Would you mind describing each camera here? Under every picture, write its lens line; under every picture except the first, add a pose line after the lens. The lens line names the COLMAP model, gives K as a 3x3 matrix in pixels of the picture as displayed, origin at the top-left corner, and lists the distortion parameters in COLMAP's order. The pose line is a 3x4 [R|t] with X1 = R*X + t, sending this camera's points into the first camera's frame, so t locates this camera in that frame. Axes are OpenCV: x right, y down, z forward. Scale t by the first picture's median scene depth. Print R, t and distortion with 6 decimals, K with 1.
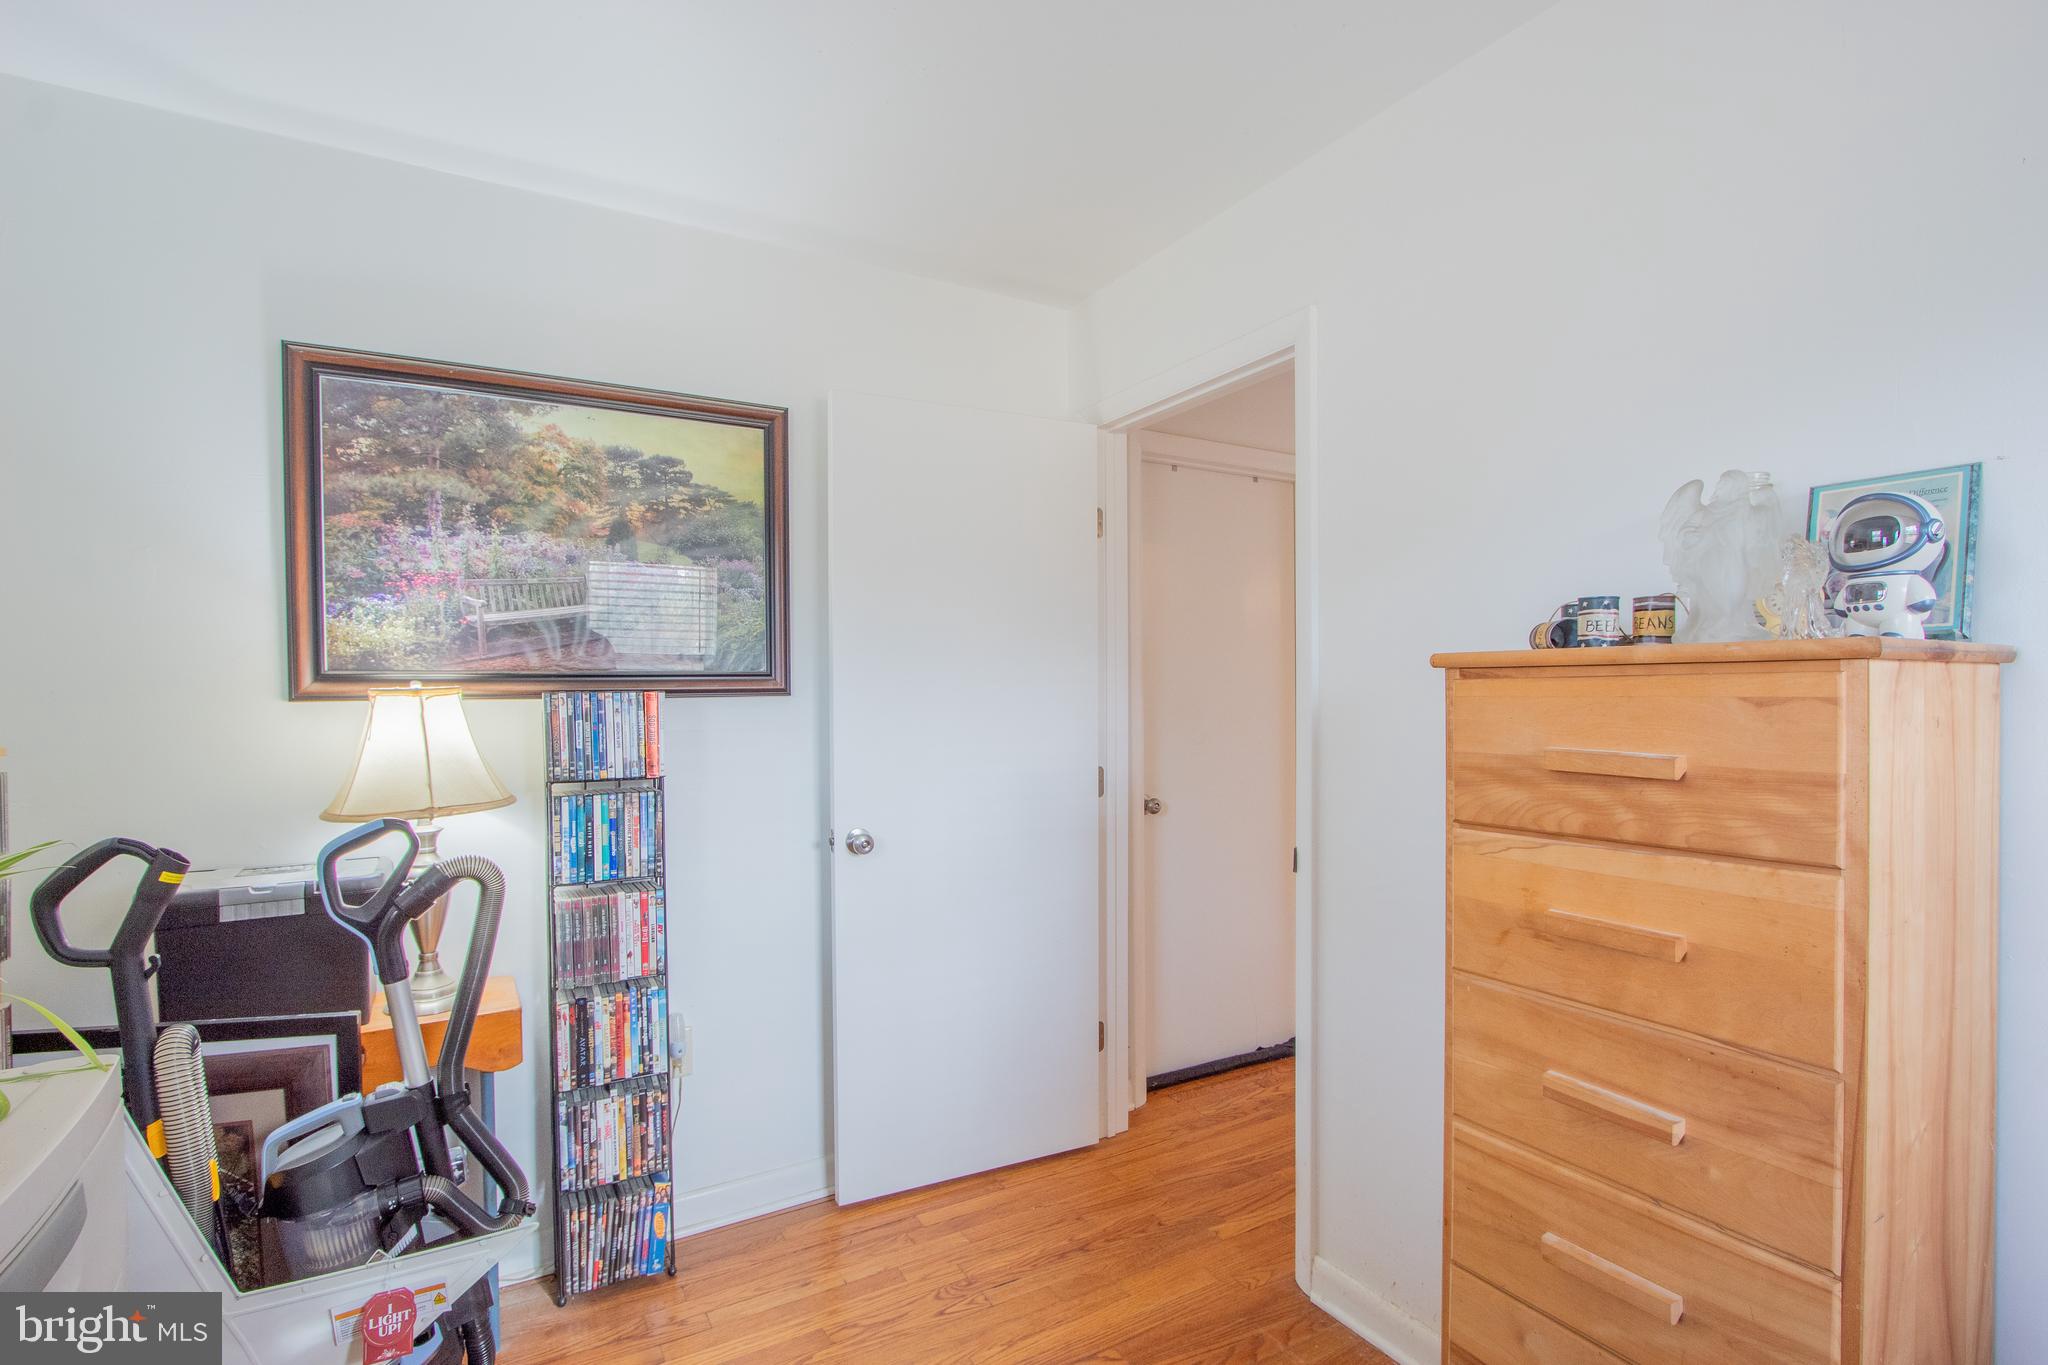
lens RADIAL K [[985.2, 0, 1018.9], [0, 985.2, 693.3], [0, 0, 1]] dist [0.000428, -0.000466]
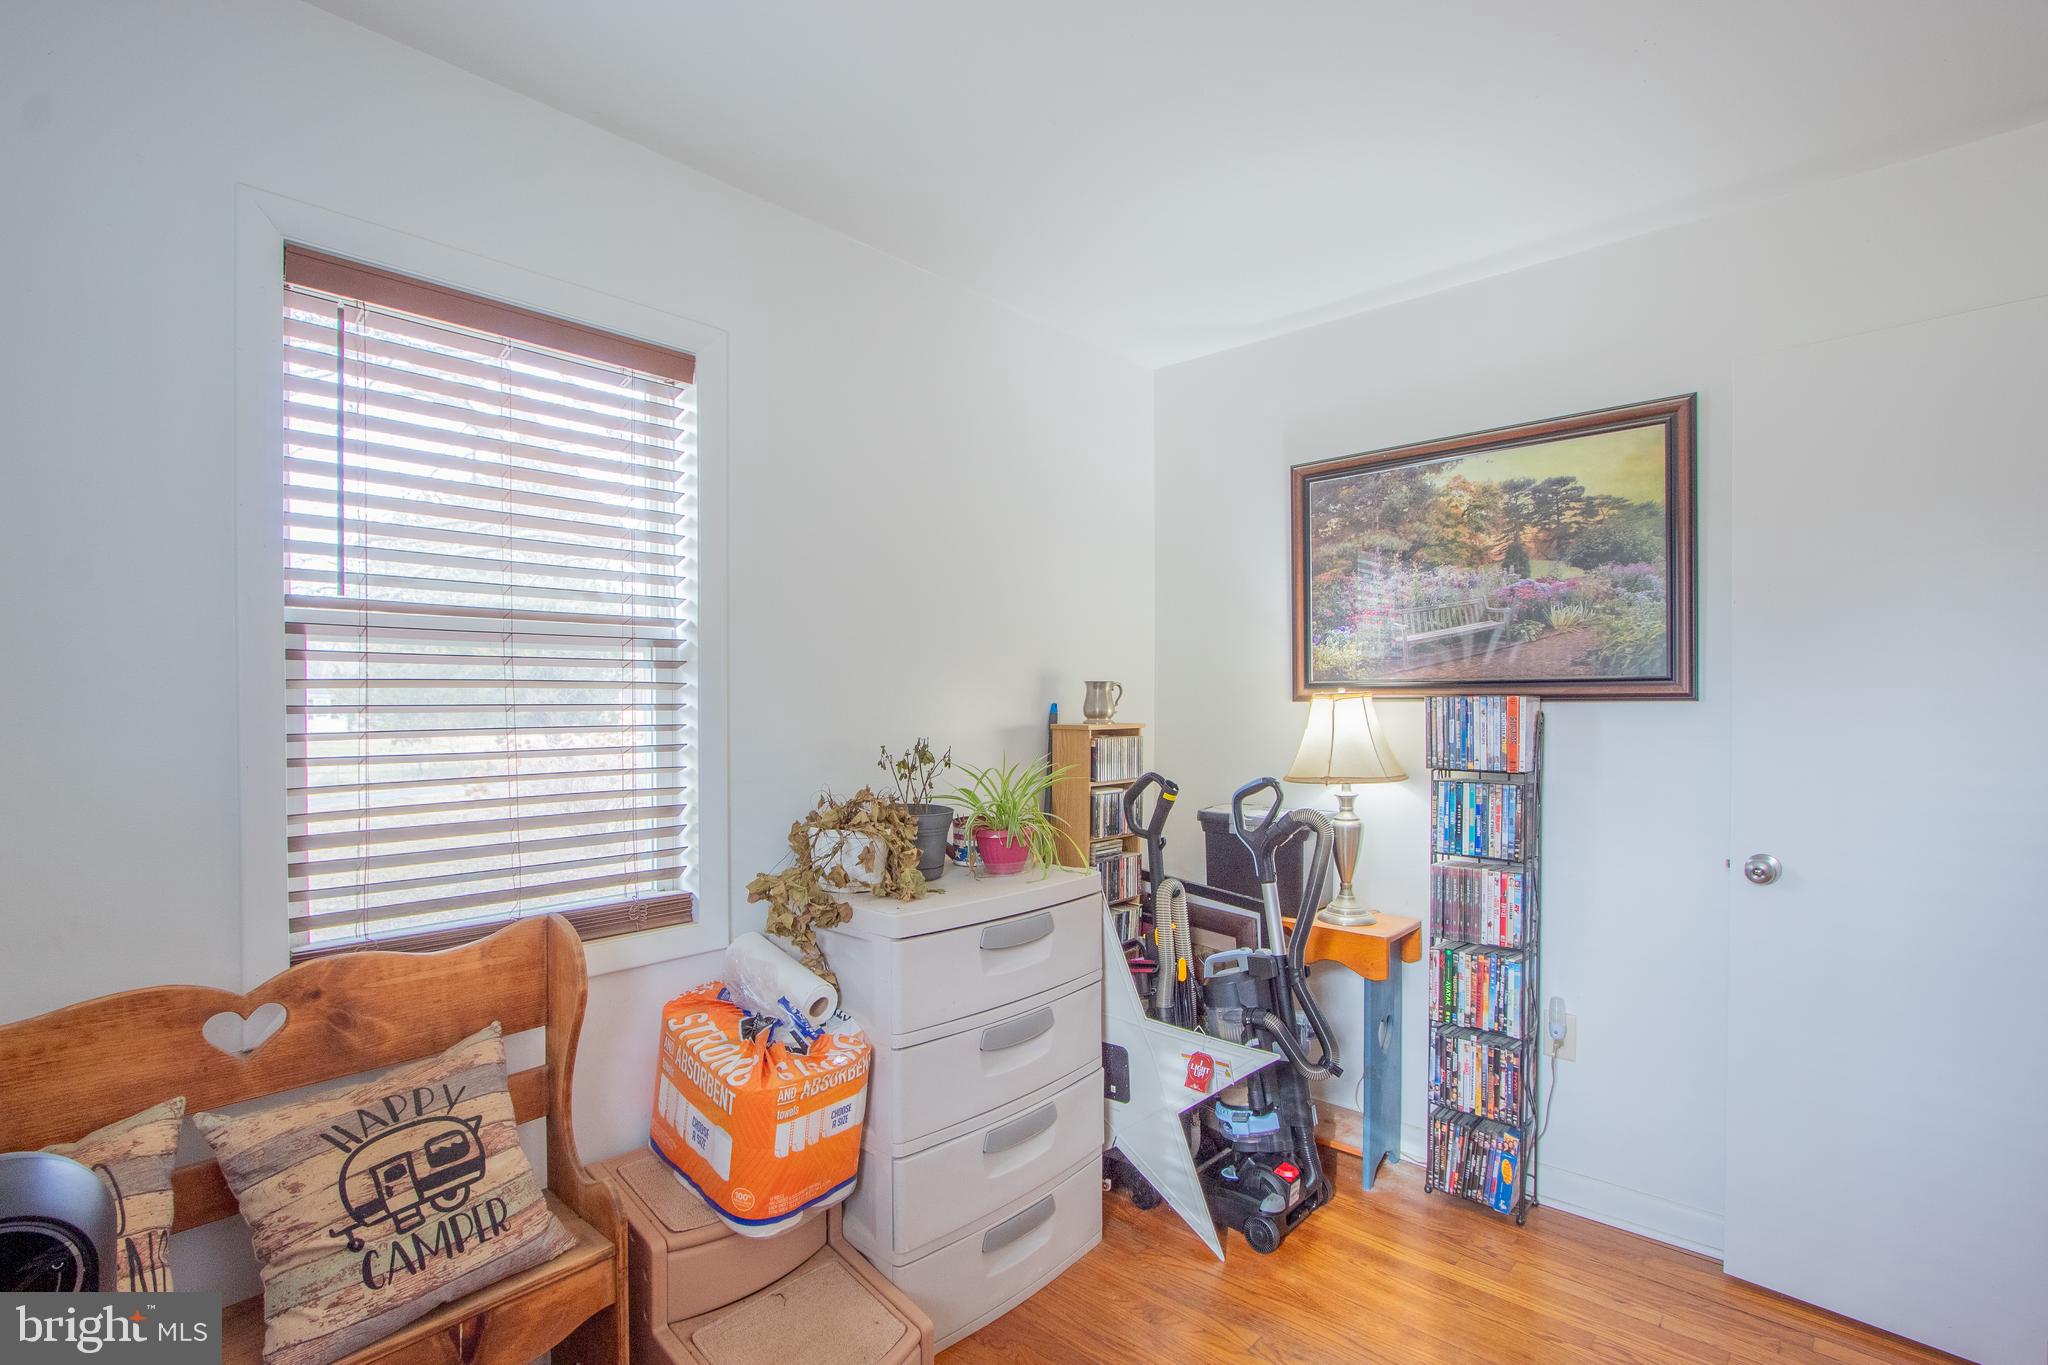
lens RADIAL K [[985.2, 0, 1010.9], [0, 985.2, 690.5], [0, 0, 1]] dist [0.000428, -0.000466]
pose [[0.289345, -0.003630, -0.957218, 0.545220], [-0.007195, 0.999956, -0.005967, 0.003065], [0.957198, 0.008614, 0.289306, 0.129815]]
